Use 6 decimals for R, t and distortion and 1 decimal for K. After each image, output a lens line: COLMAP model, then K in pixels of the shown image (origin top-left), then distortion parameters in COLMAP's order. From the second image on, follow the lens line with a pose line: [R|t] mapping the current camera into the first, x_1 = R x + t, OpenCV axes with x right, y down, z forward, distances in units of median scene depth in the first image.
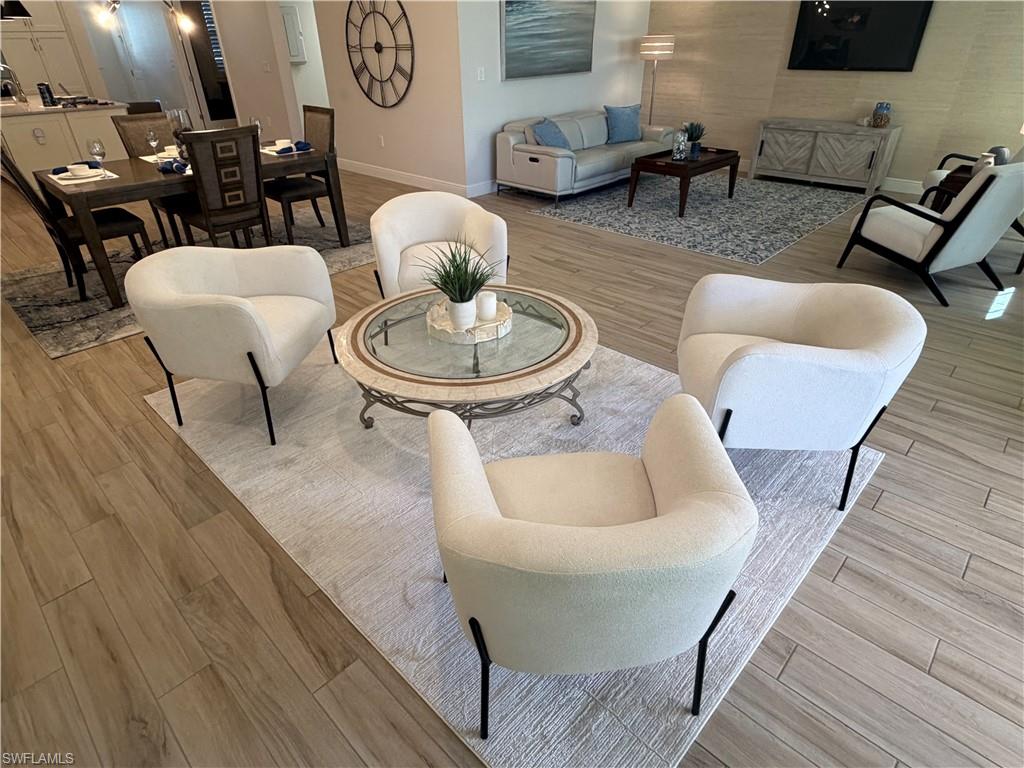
lens RADIAL K [[566.5, 0, 506.1], [0, 566.5, 386.7], [0, 0, 1]] dist [0.001094, -0.000261]
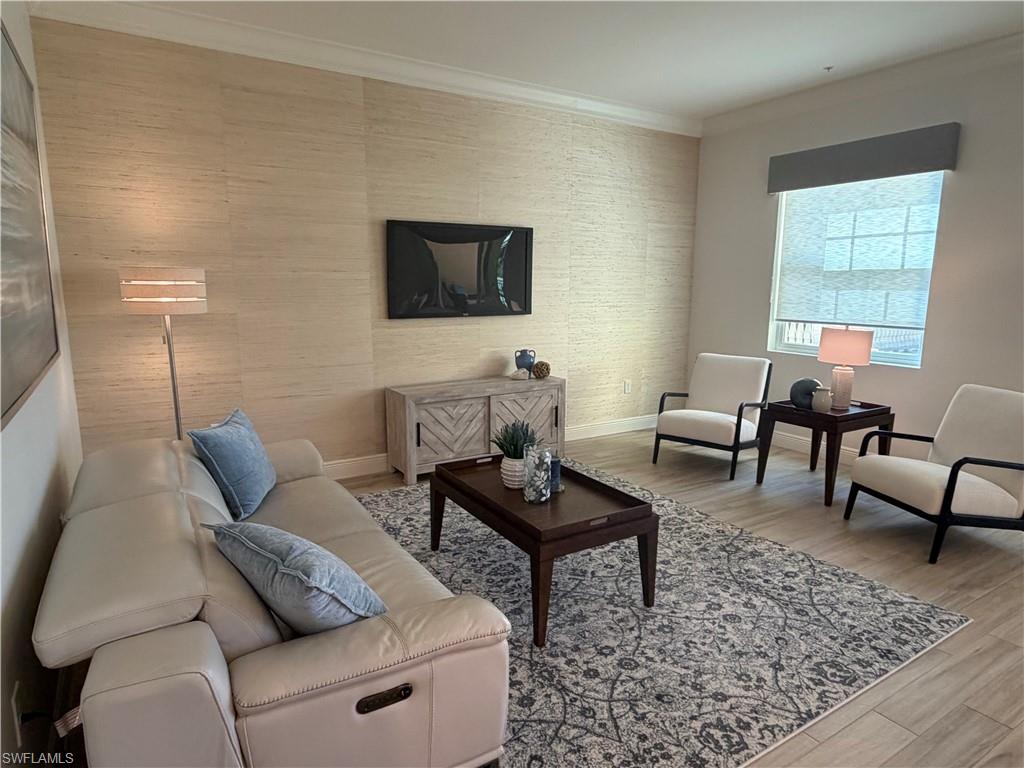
lens RADIAL K [[616.9, 0, 512.1], [0, 616.9, 385.0], [0, 0, 1]] dist [0.003612, -0.000017]
pose [[0.245254, -0.149207, 0.957908, -0.323474], [0.504220, 0.863558, 0.005415, -0.957692], [-0.828017, 0.481668, 0.287024, 1.608153]]
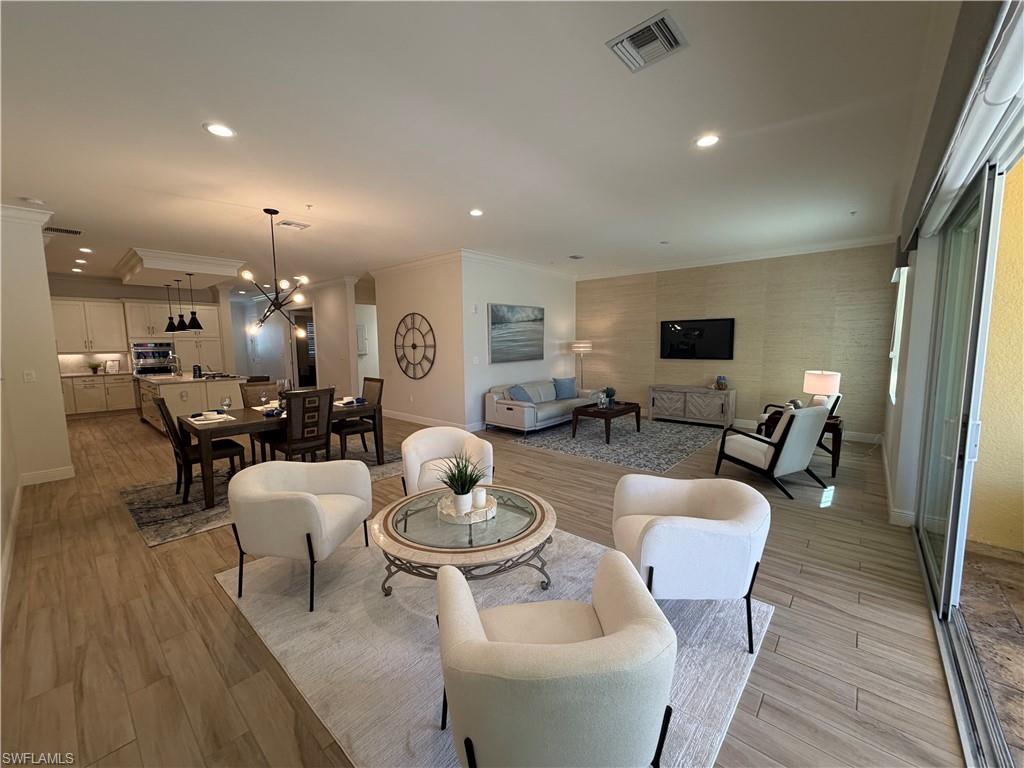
lens RADIAL K [[406.3, 0, 508.5], [0, 406.3, 385.5], [0, 0, 1]] dist [0.001776, 0.000617]
pose [[0.999101, -0.000731, 0.042388, -0.002503], [0.018913, 0.902523, -0.430225, 0.039082], [-0.037942, 0.430640, 0.901726, -0.059360]]
